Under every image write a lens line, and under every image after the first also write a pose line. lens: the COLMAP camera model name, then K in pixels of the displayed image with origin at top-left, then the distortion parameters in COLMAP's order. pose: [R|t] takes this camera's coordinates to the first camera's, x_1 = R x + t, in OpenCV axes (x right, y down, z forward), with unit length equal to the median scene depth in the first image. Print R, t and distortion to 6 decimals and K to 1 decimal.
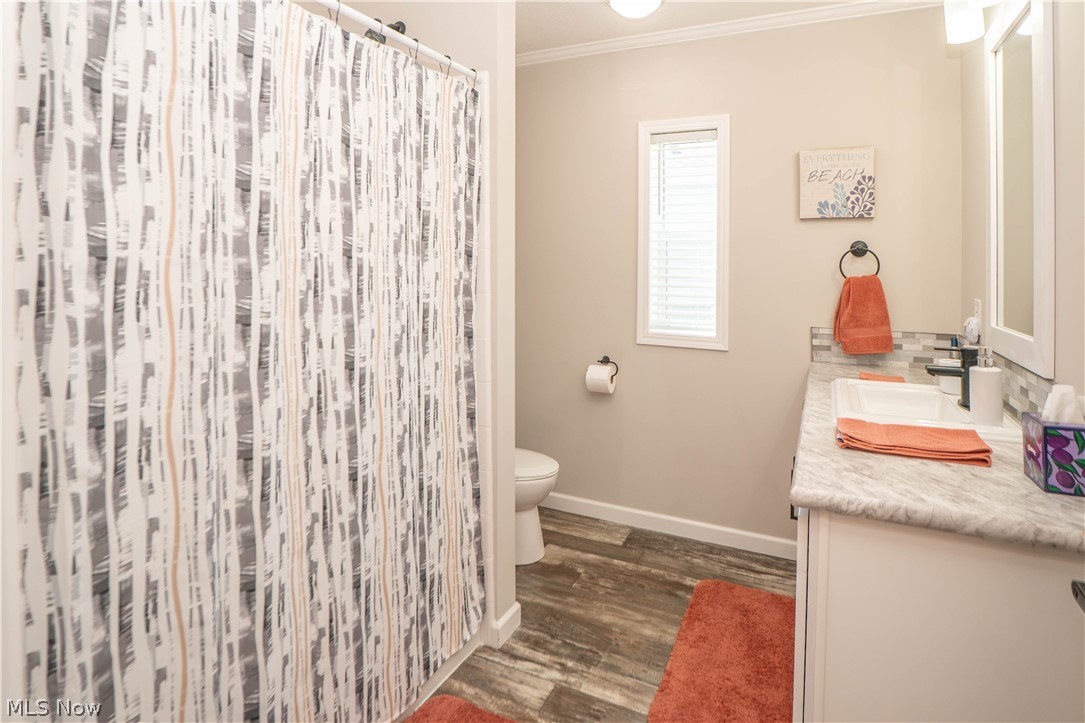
lens RADIAL K [[561.5, 0, 542.5], [0, 561.5, 361.5], [0, 0, 1]] dist [-0.020898, 0.000464]
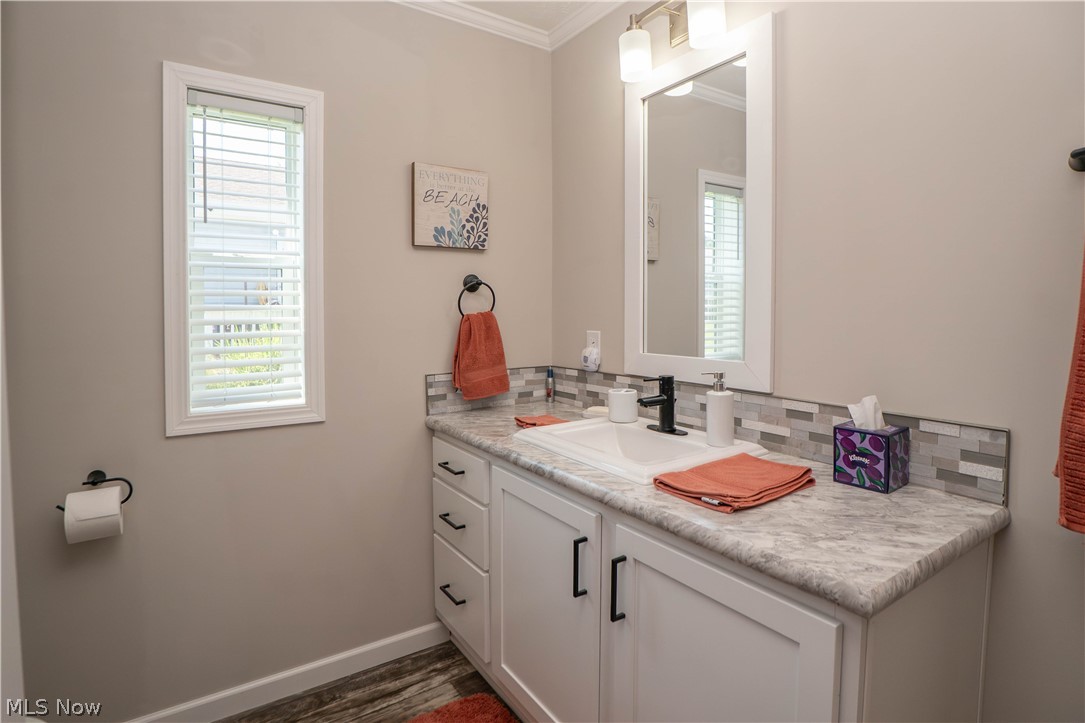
lens RADIAL K [[561.5, 0, 542.5], [0, 561.5, 361.5], [0, 0, 1]] dist [-0.020898, 0.000464]
pose [[0.501656, -0.093630, 0.859985, -0.168931], [0.159407, 0.987107, 0.014483, -0.071692], [-0.850253, 0.129822, 0.510113, 0.452230]]
